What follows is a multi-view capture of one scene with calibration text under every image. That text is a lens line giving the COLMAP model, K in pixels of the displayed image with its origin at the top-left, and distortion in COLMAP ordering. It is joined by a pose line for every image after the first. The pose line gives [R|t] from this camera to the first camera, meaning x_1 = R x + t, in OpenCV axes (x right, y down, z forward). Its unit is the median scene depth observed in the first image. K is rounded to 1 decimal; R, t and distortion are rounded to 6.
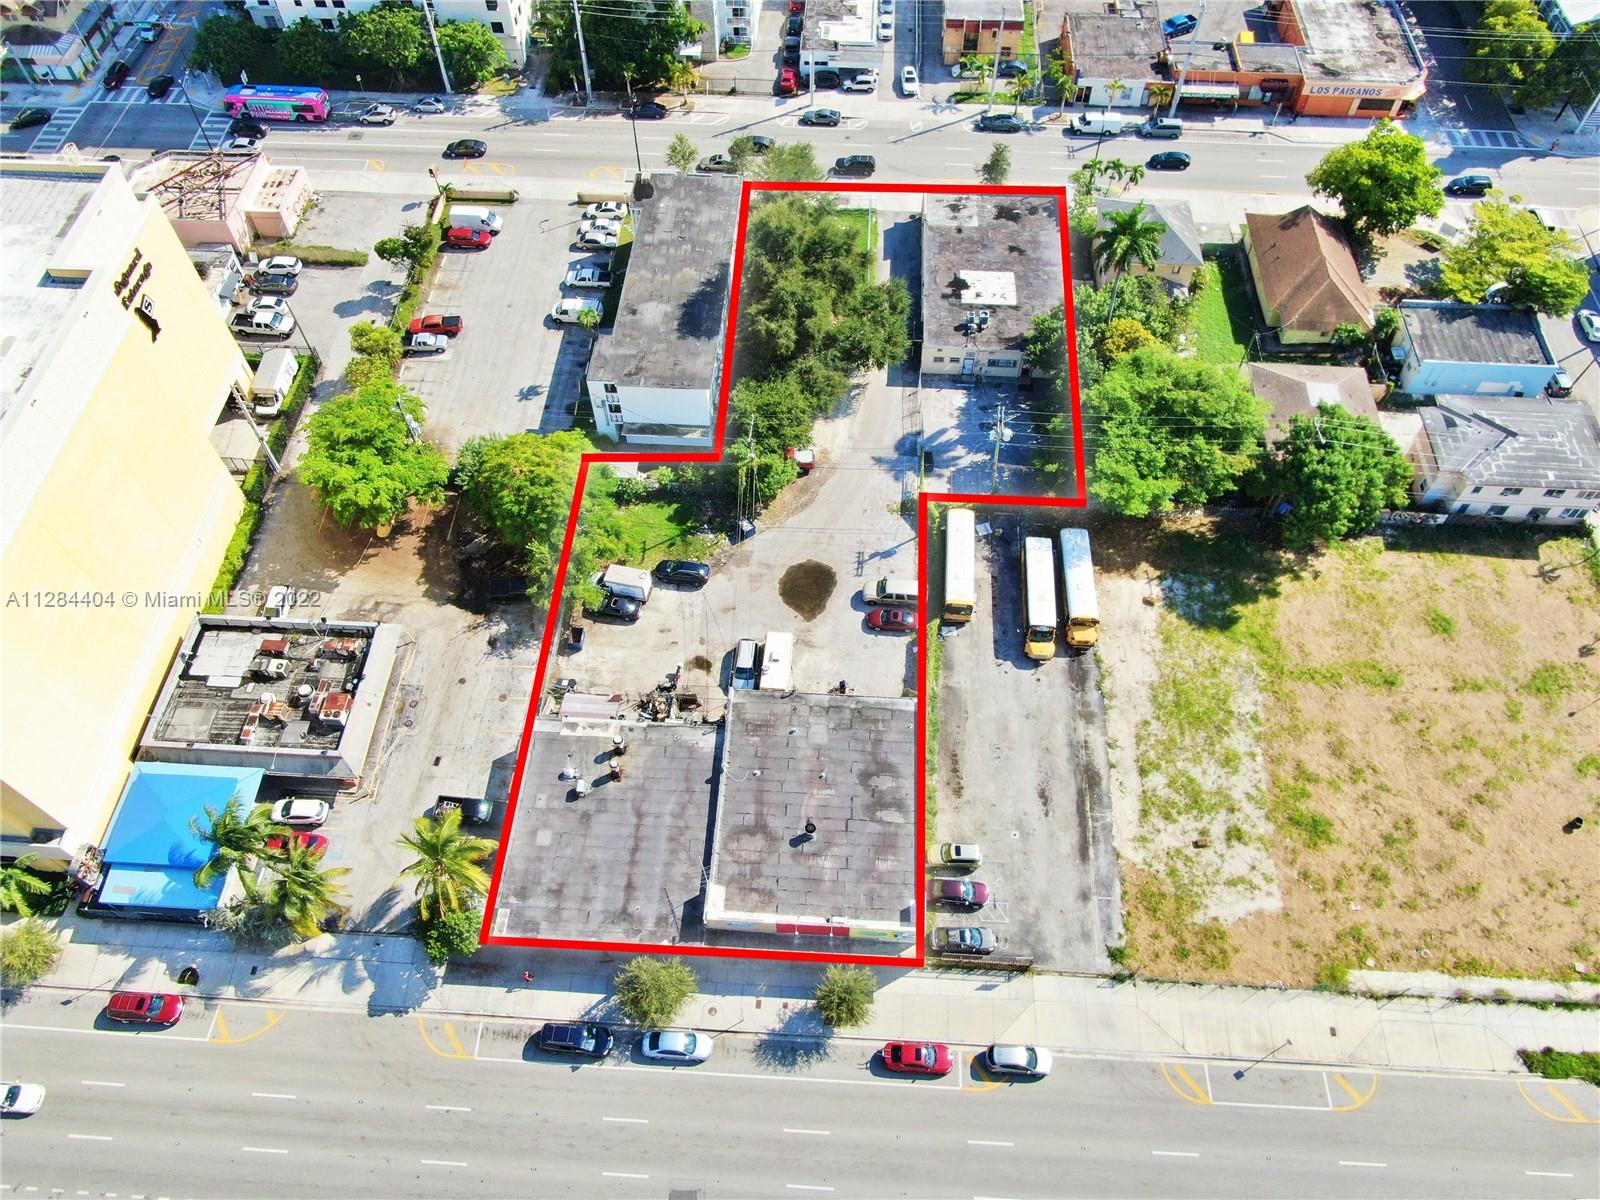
lens RADIAL K [[1205.9, 0, 800.0], [0, 1205.9, 600.0], [0, 0, 1]] dist [-0.034247, 0.002636]
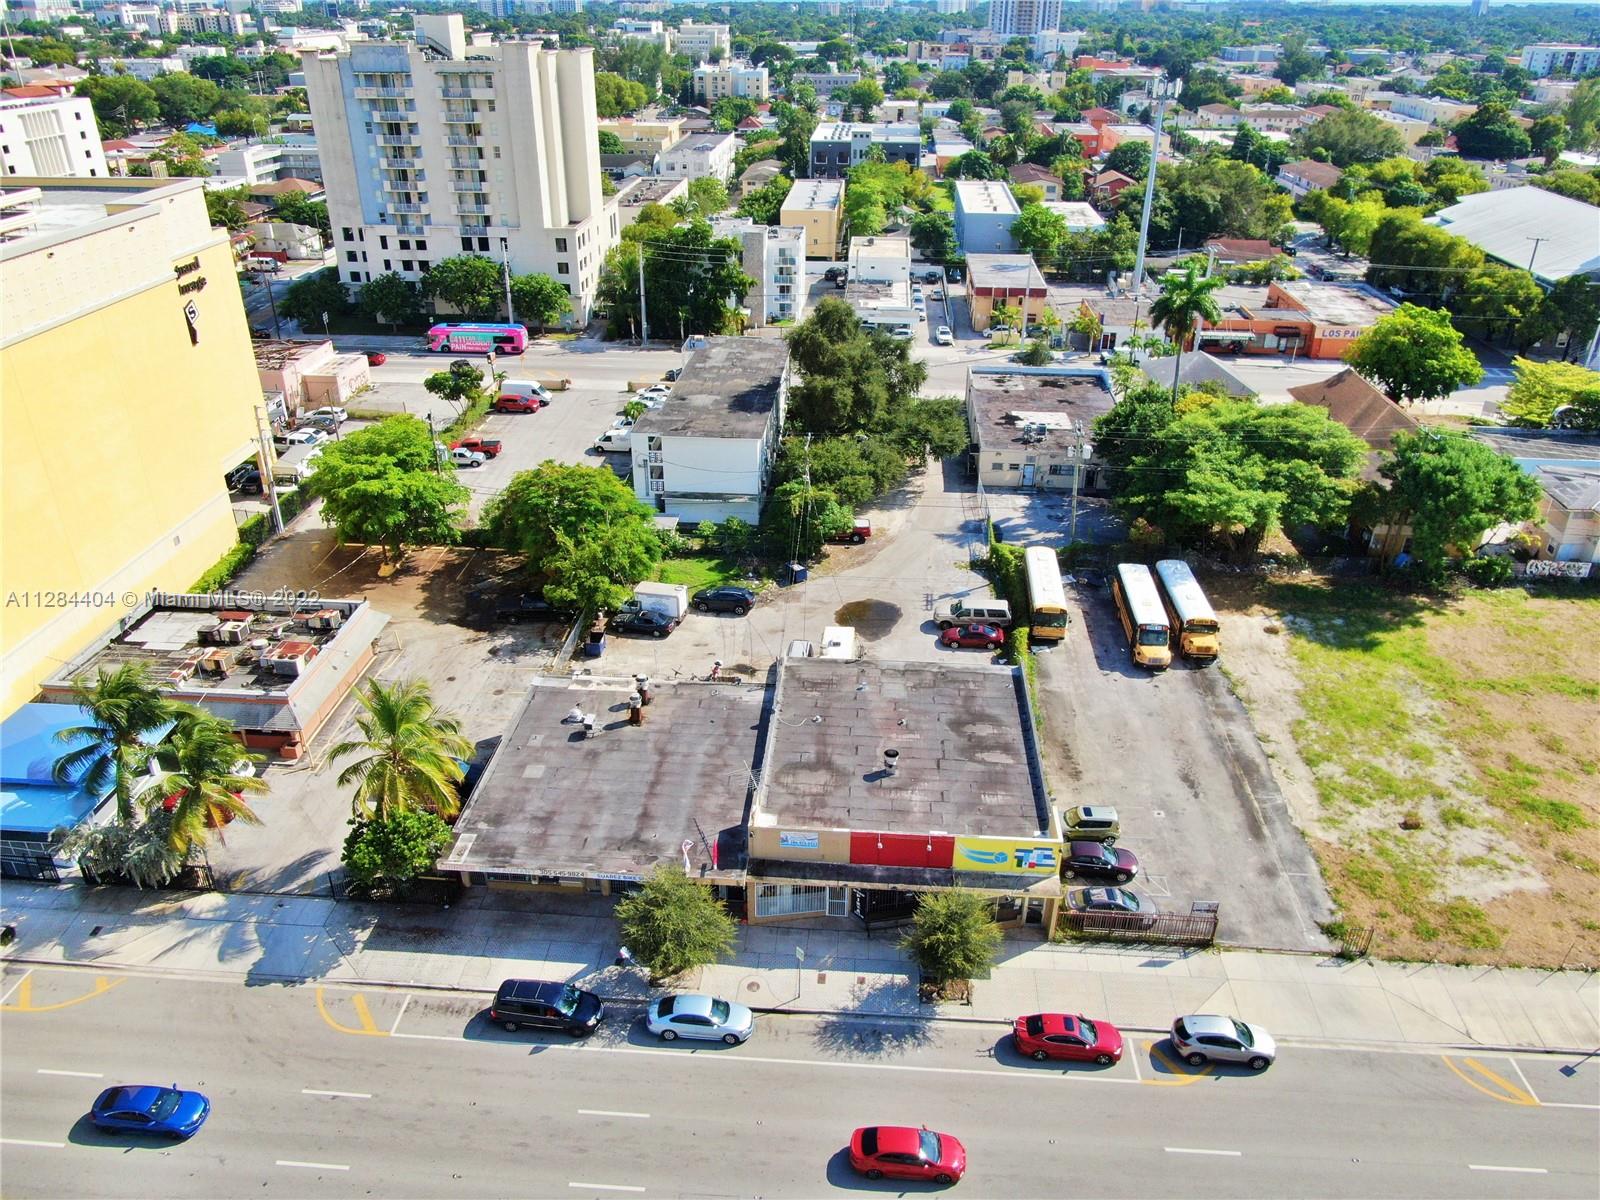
lens RADIAL K [[1191.5, 0, 798.9], [0, 1191.5, 540.8], [0, 0, 1]] dist [-0.027996, 0.005504]
pose [[0.999820, 0.015978, -0.010266, -0.040759], [-0.018959, 0.871436, -0.490142, 0.411826], [0.001114, 0.490248, 0.871582, 0.270295]]
